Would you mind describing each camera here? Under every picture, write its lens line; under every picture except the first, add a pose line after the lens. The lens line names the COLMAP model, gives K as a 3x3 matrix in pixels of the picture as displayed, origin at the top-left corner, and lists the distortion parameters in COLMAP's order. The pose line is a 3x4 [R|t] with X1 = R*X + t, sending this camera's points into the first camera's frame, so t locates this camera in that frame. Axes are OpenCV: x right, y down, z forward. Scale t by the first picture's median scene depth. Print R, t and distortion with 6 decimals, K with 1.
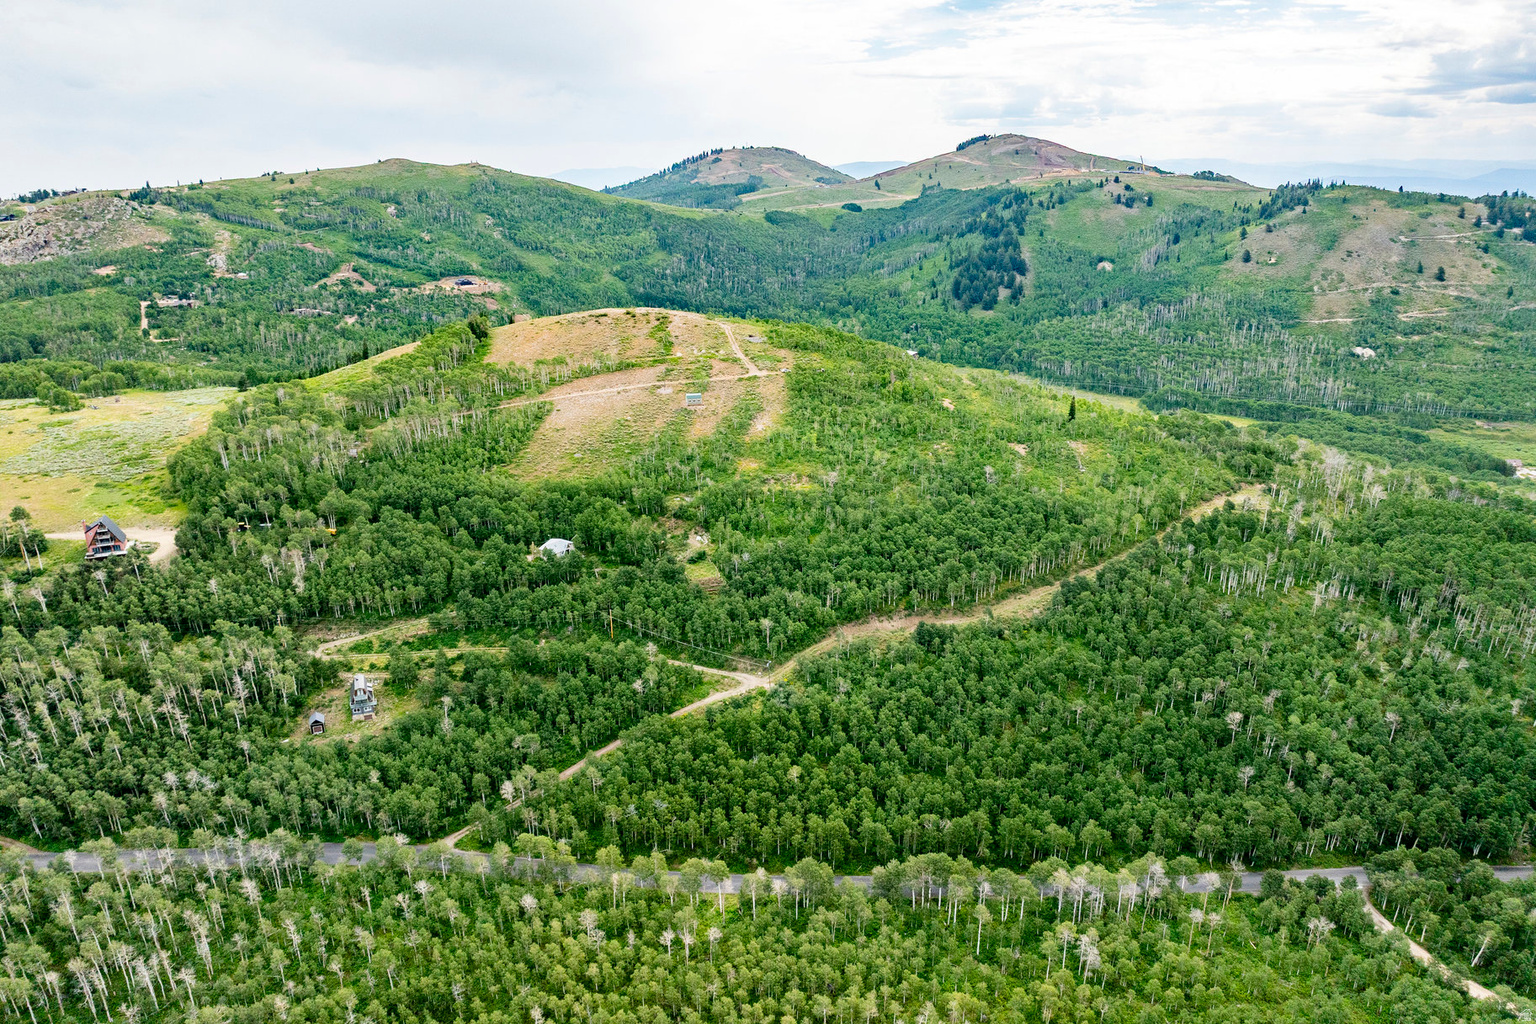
lens RADIAL K [[1108.1, 0, 773.1], [0, 1108.1, 570.2], [0, 0, 1]] dist [-0.036987, -0.015563]
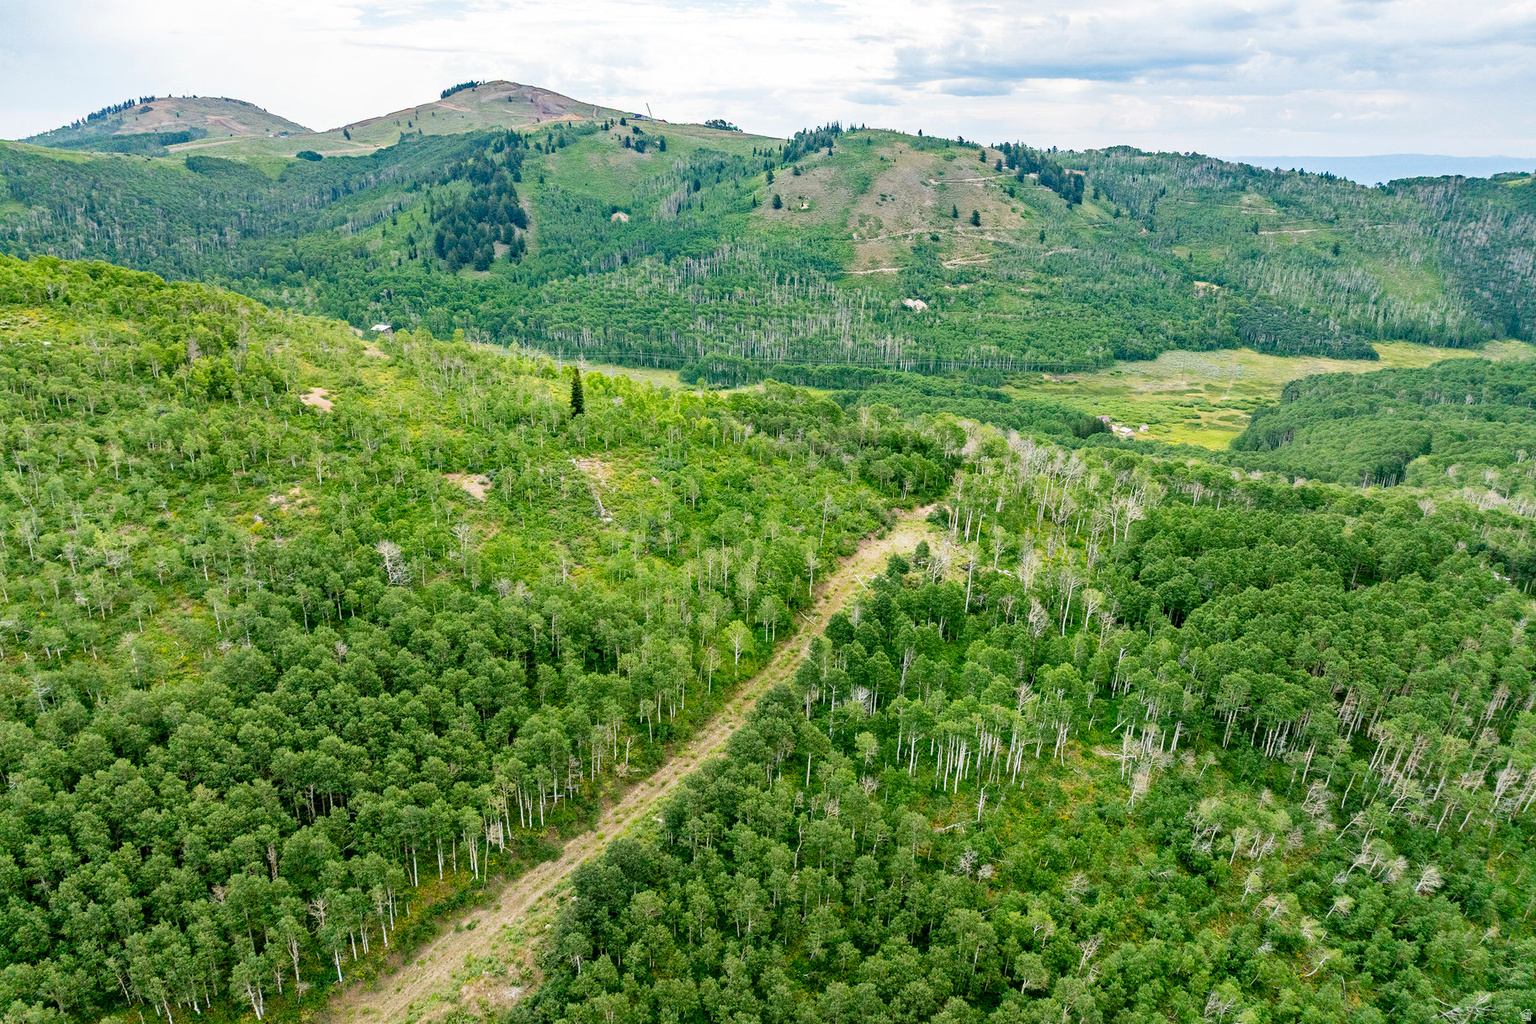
lens RADIAL K [[1108.1, 0, 773.1], [0, 1108.1, 570.2], [0, 0, 1]] dist [-0.036987, -0.015563]
pose [[0.916275, -0.118616, 0.382583, 0.063159], [0.112543, 0.992908, 0.038304, -0.031332], [-0.384413, 0.007960, 0.923127, 0.208743]]
